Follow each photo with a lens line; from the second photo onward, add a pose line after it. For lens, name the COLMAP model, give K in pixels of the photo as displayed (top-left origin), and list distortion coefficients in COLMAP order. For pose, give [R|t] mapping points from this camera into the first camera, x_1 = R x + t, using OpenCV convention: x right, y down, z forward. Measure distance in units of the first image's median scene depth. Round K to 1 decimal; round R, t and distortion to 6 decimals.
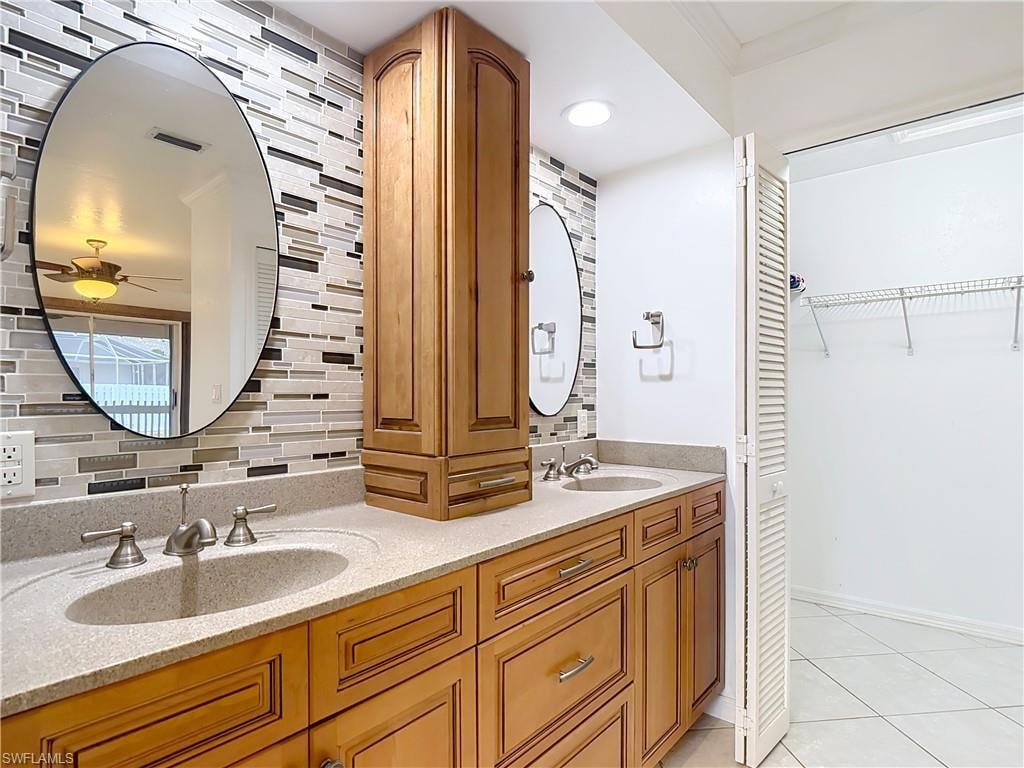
lens RADIAL K [[551.2, 0, 515.3], [0, 551.2, 396.9], [0, 0, 1]] dist [0.016327, -0.024907]
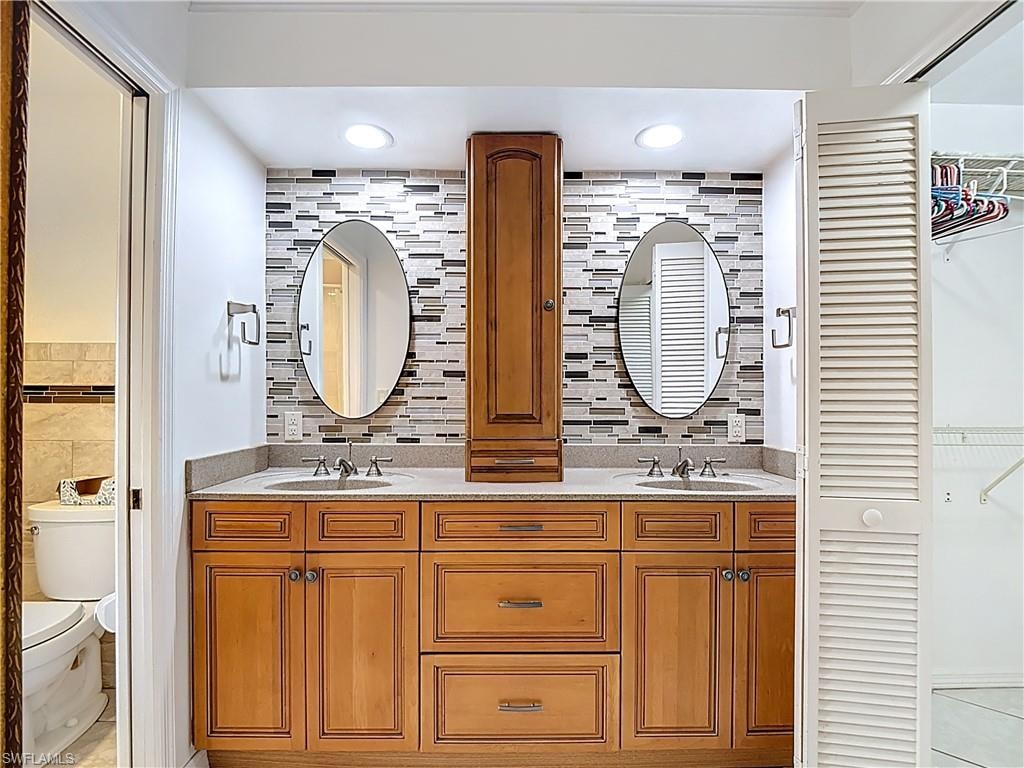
lens RADIAL K [[551.2, 0, 515.3], [0, 551.2, 396.9], [0, 0, 1]] dist [0.016327, -0.024907]
pose [[0.657131, 0.002500, -0.753772, 1.011670], [-0.007743, 0.999964, -0.003434, -0.001031], [0.753736, 0.008094, 0.657127, 0.107363]]
